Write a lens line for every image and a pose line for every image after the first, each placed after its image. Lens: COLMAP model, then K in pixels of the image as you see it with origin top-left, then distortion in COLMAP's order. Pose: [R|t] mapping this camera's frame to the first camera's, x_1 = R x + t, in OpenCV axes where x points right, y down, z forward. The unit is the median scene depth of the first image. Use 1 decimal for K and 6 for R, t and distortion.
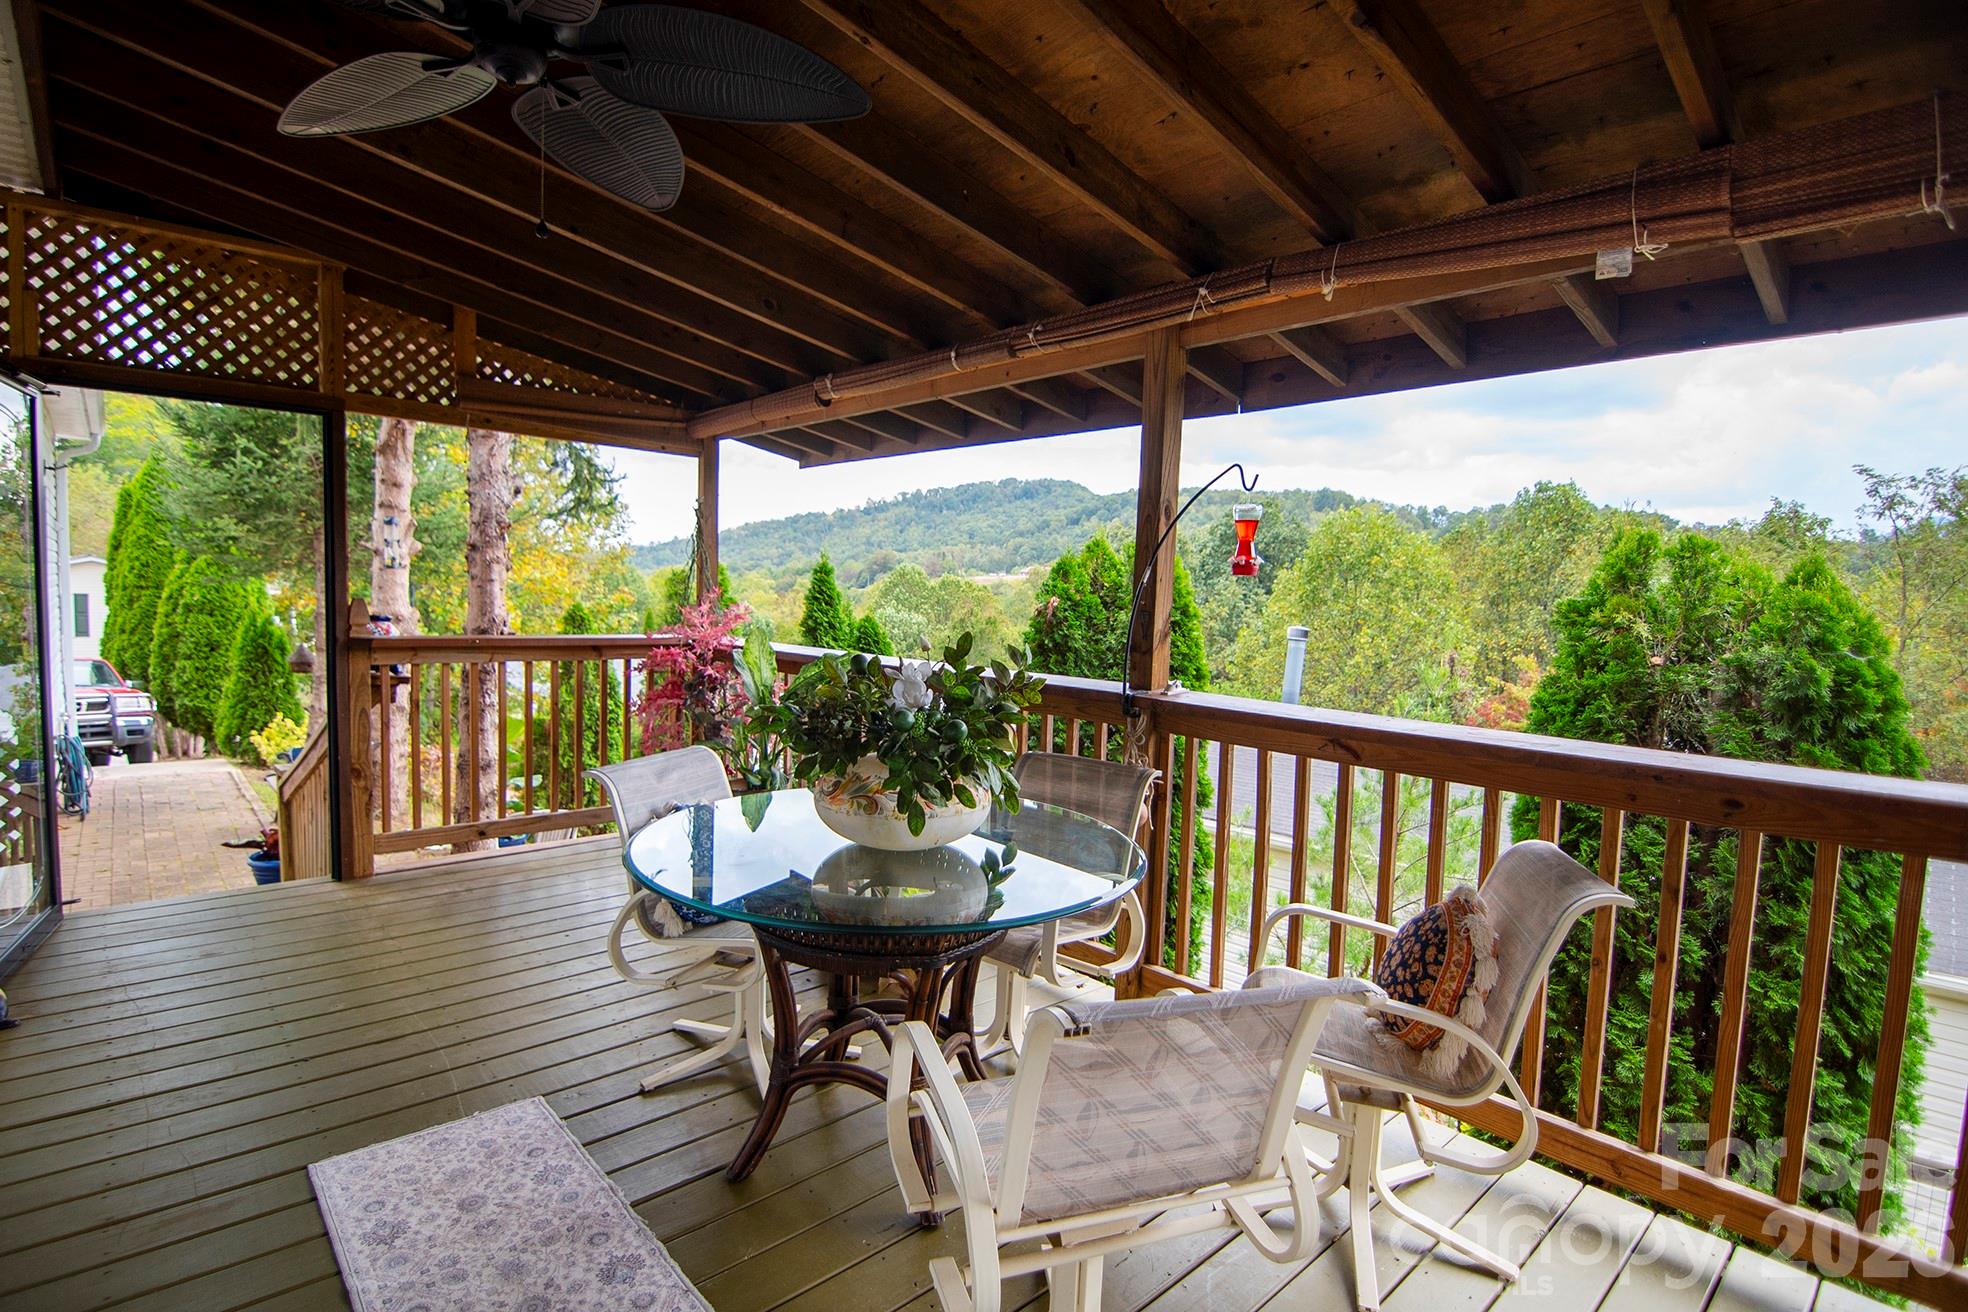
lens RADIAL K [[954.5, 0, 982.7], [0, 954.5, 660.3], [0, 0, 1]] dist [-0.019953, -0.002966]
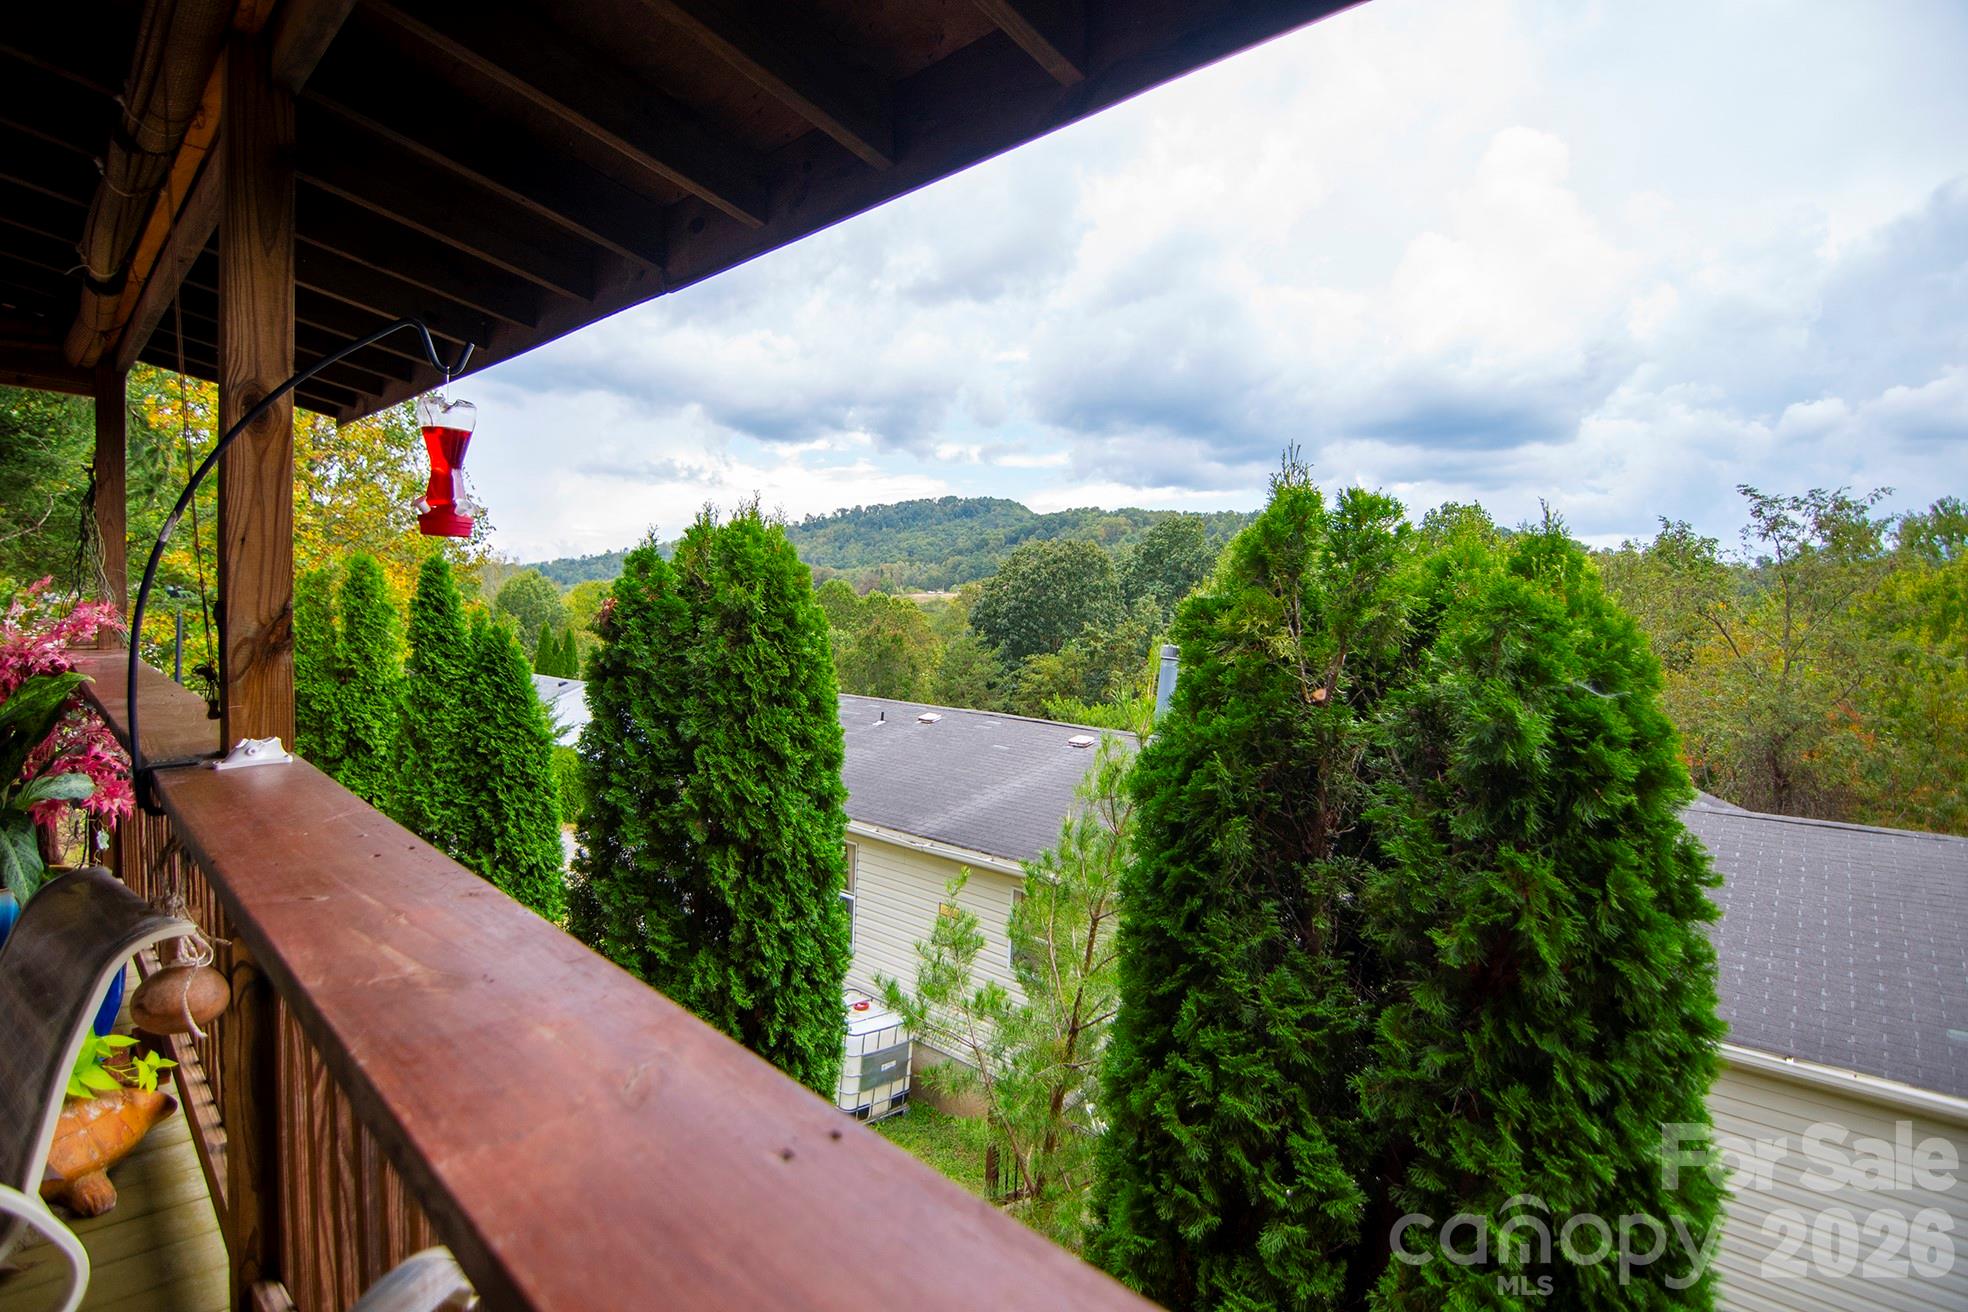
lens RADIAL K [[954.5, 0, 983.3], [0, 954.5, 660.9], [0, 0, 1]] dist [-0.019953, -0.002966]
pose [[0.997910, 0.004686, 0.064452, 0.455146], [-0.003524, 0.999829, -0.018135, -0.009919], [-0.064526, 0.017870, 0.997756, 0.390873]]
